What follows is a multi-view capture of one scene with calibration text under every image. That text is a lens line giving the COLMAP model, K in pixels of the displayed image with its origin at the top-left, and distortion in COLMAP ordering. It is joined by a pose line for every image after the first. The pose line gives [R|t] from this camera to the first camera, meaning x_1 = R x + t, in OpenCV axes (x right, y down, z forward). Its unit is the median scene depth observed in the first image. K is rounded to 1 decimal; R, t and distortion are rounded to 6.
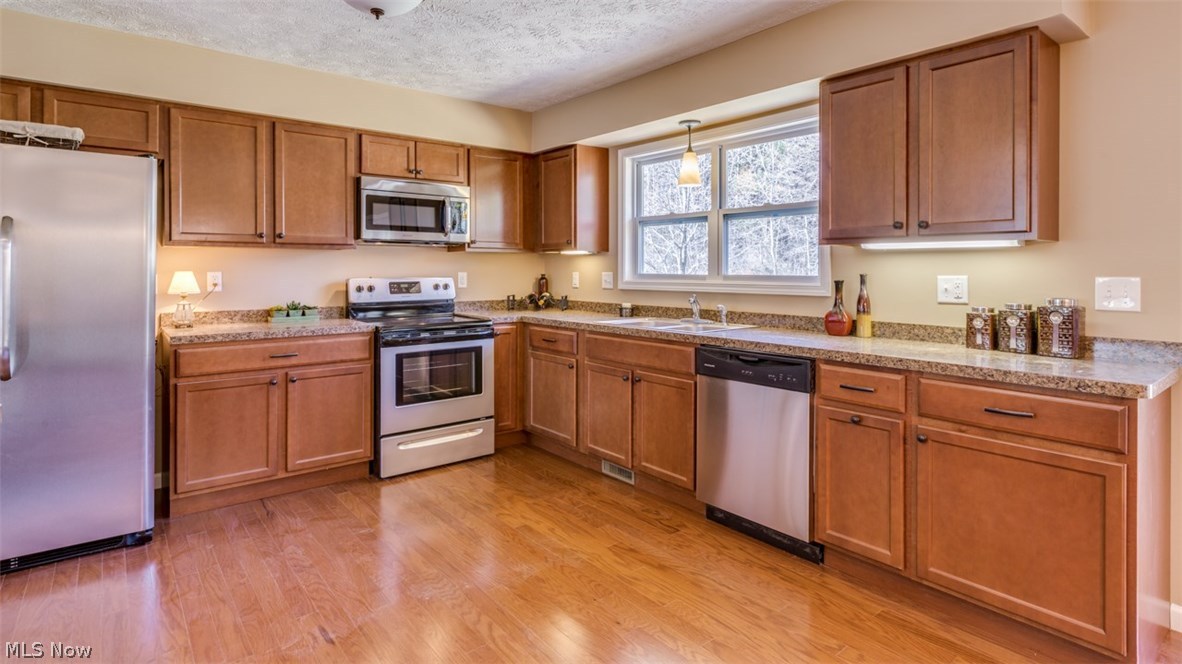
lens RADIAL K [[609.1, 0, 588.2], [0, 609.1, 269.2], [0, 0, 1]] dist [-0.016354, -0.001319]
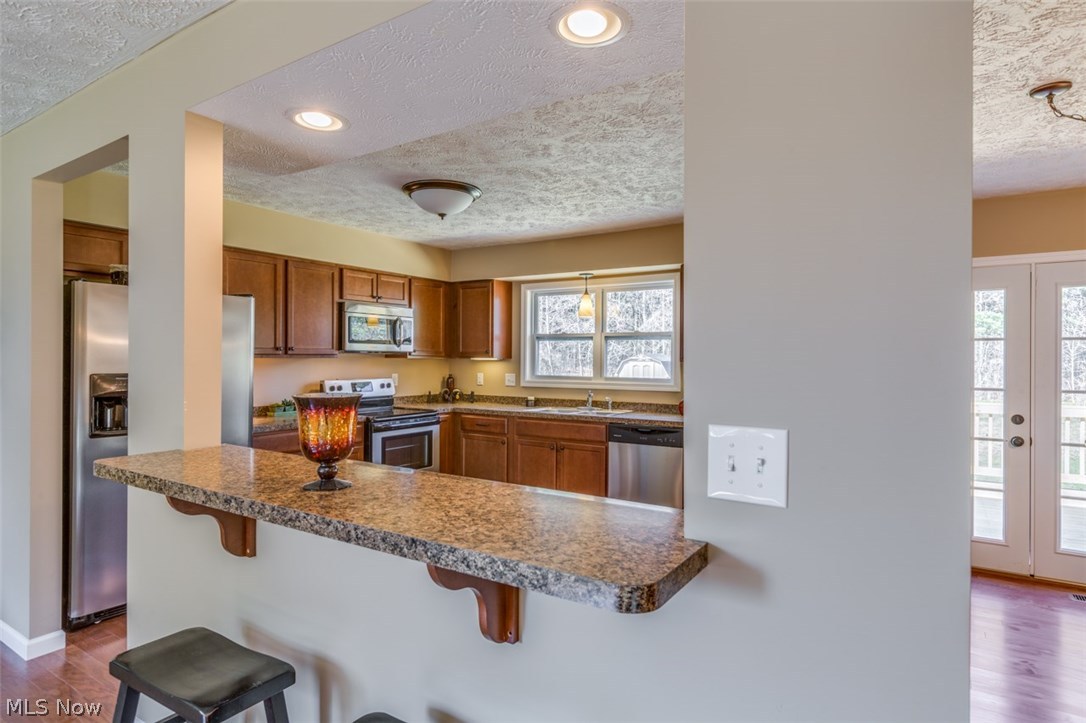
lens RADIAL K [[618.4, 0, 543.8], [0, 618.4, 358.6], [0, 0, 1]] dist [-0.000706, 0.000200]
pose [[0.954008, 0.004858, 0.299741, -0.348783], [-0.005360, 0.999985, 0.000852, -0.034125], [-0.299733, -0.002419, 0.954020, -0.368870]]
